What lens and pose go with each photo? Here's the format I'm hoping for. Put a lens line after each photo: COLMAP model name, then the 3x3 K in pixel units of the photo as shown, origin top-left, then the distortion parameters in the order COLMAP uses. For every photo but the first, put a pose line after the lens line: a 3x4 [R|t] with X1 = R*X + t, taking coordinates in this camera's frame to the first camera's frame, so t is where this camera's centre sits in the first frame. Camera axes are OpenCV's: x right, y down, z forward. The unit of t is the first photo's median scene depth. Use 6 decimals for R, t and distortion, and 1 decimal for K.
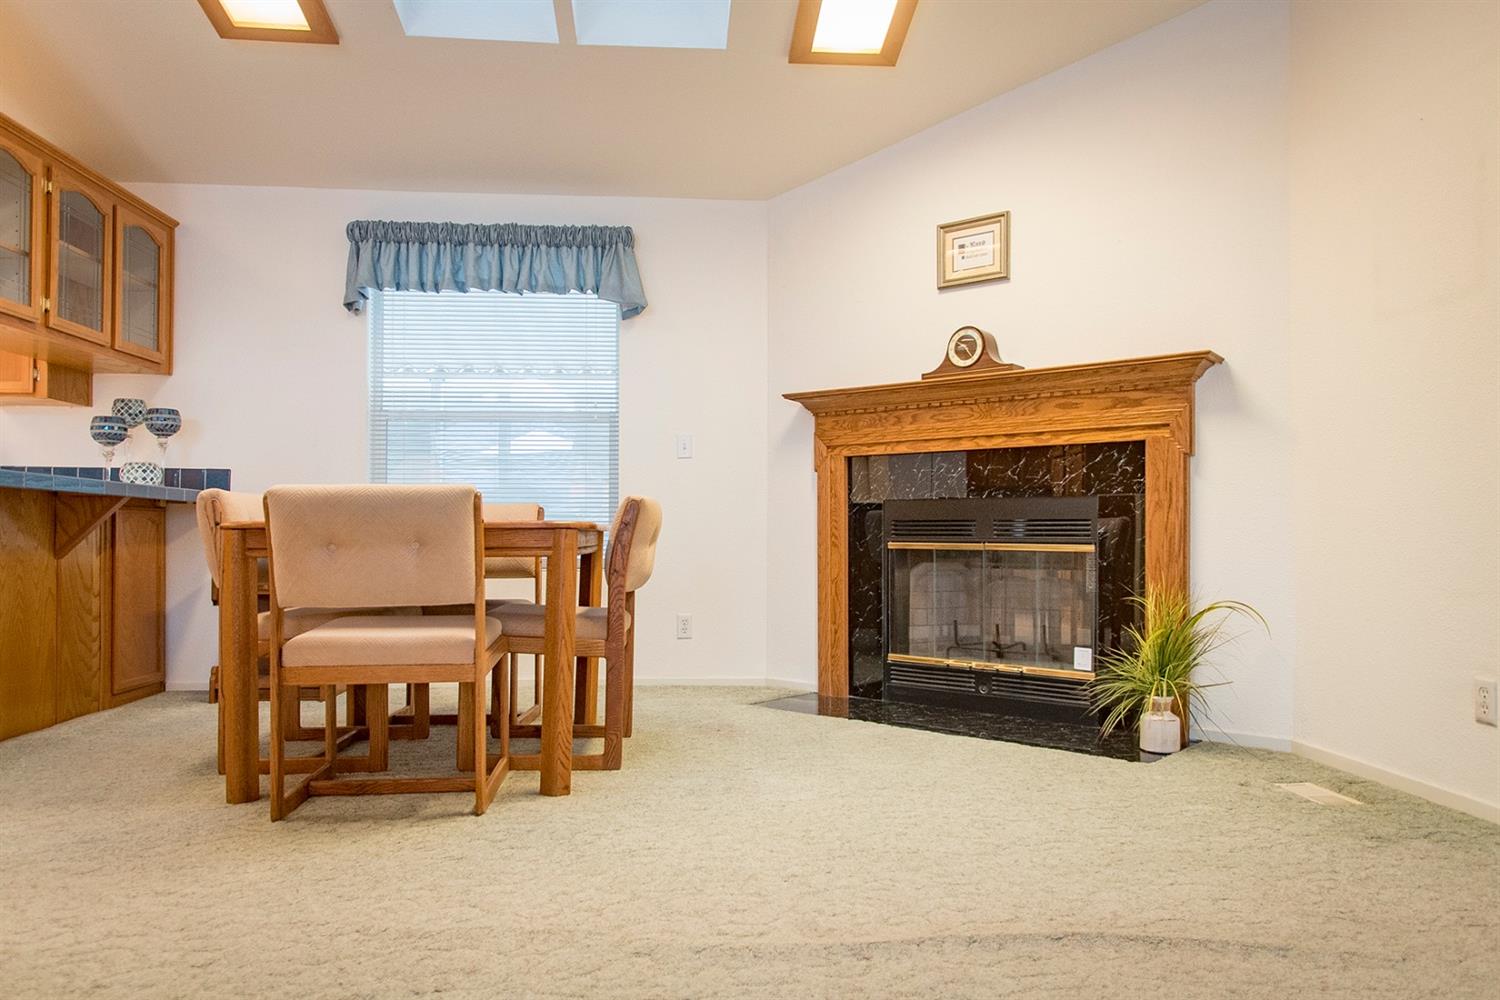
lens RADIAL K [[1056.6, 0, 758.2], [0, 1056.6, 516.0], [0, 0, 1]] dist [0.007779, -0.000359]
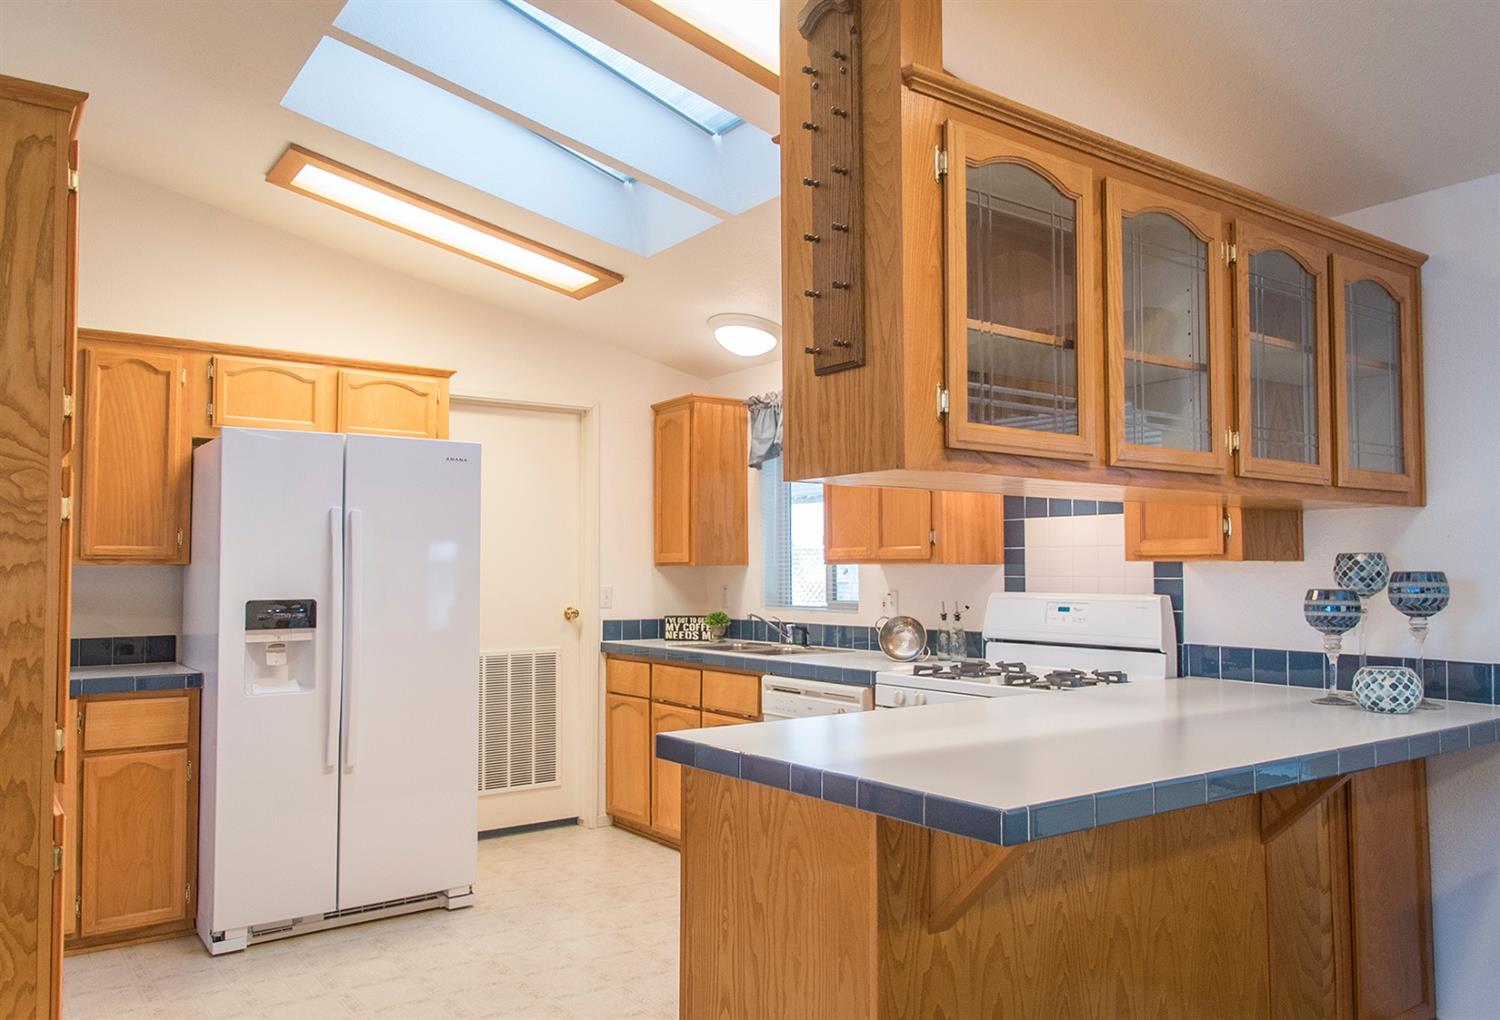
lens RADIAL K [[1089.8, 0, 761.7], [0, 1089.8, 525.1], [0, 0, 1]] dist [0.005298, 0.001136]
pose [[0.528875, -0.041569, -0.847681, -0.241523], [0.019066, 0.999130, -0.037100, -0.115045], [0.848486, 0.003459, 0.529207, 0.371016]]
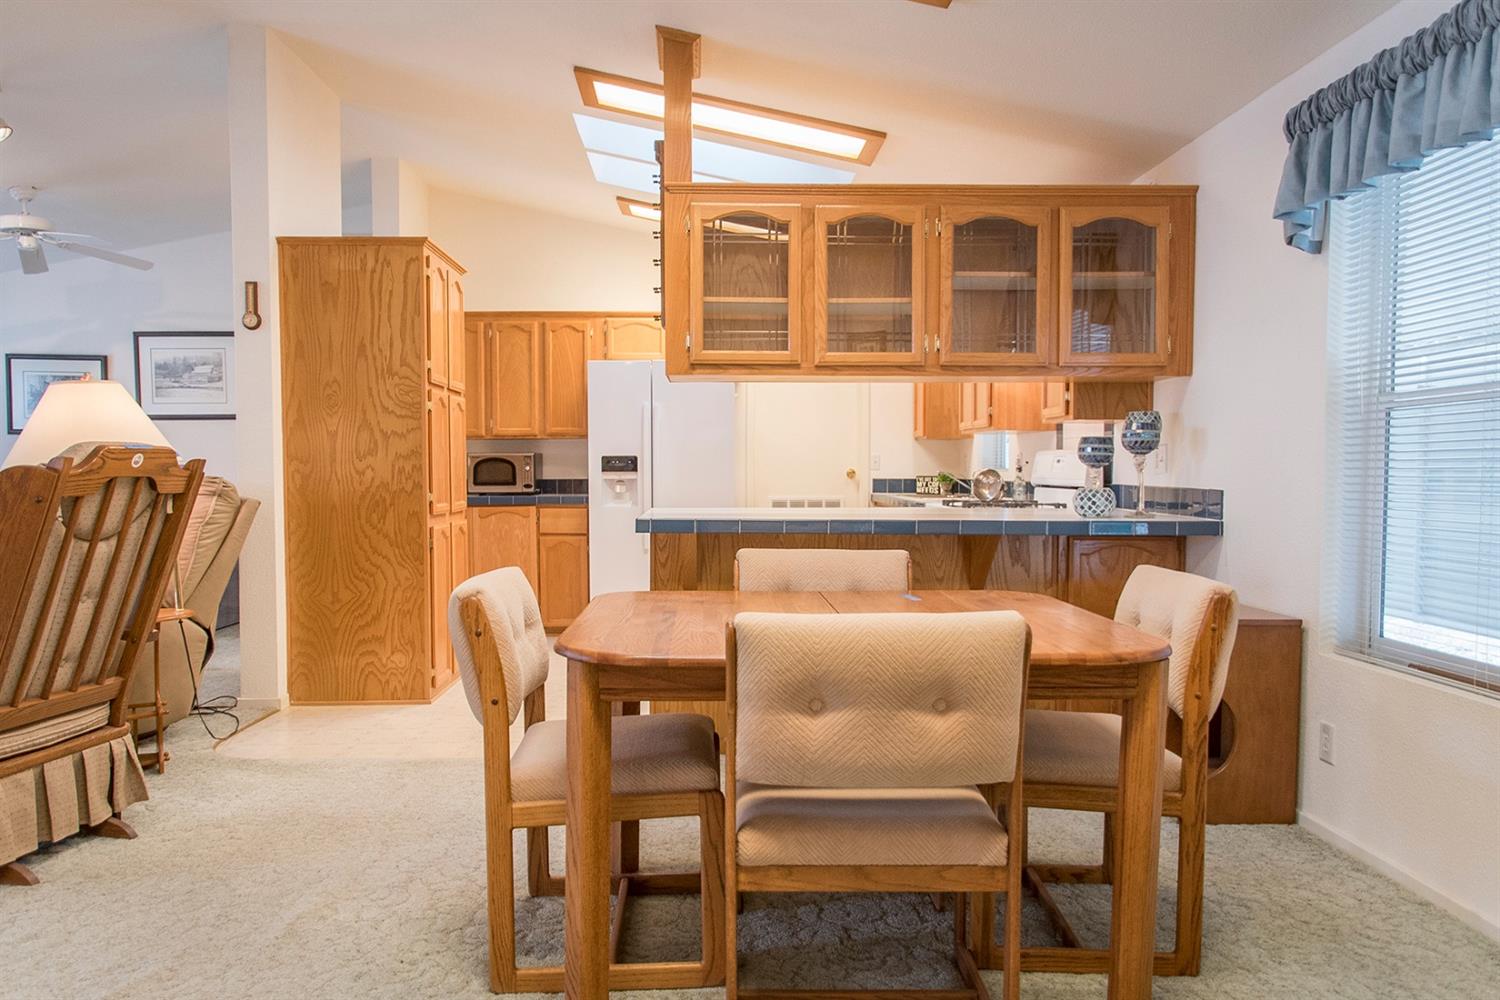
lens RADIAL K [[1052.9, 0, 738.1], [0, 1052.9, 516.2], [0, 0, 1]] dist [0.005052, 0.005431]
pose [[-0.049812, 0.042062, -0.997873, 0.315345], [0.016999, 0.999004, 0.041261, -0.068530], [0.998614, -0.014908, -0.050477, 0.746643]]
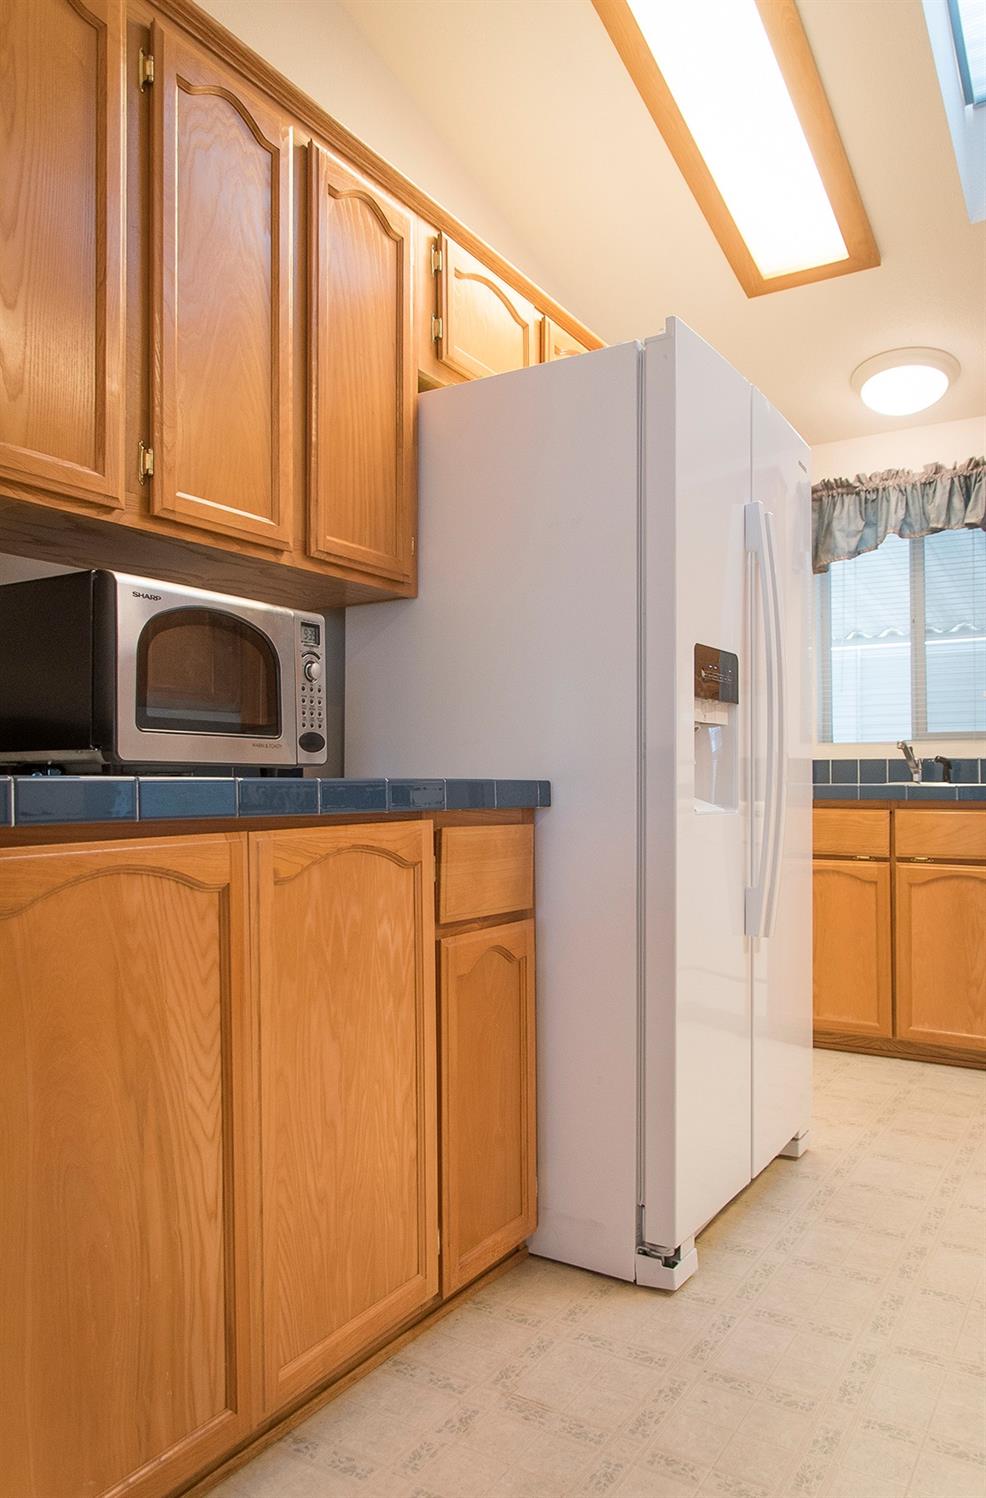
lens RADIAL K [[1044.3, 0, 488.5], [0, 1044.3, 765.0], [0, 0, 1]] dist [0.021575, -0.000128]
pose [[0.806047, -0.018503, -0.591562, -0.974602], [0.013263, 0.999825, -0.013201, -0.038917], [0.591703, 0.002795, 0.806151, 0.067285]]
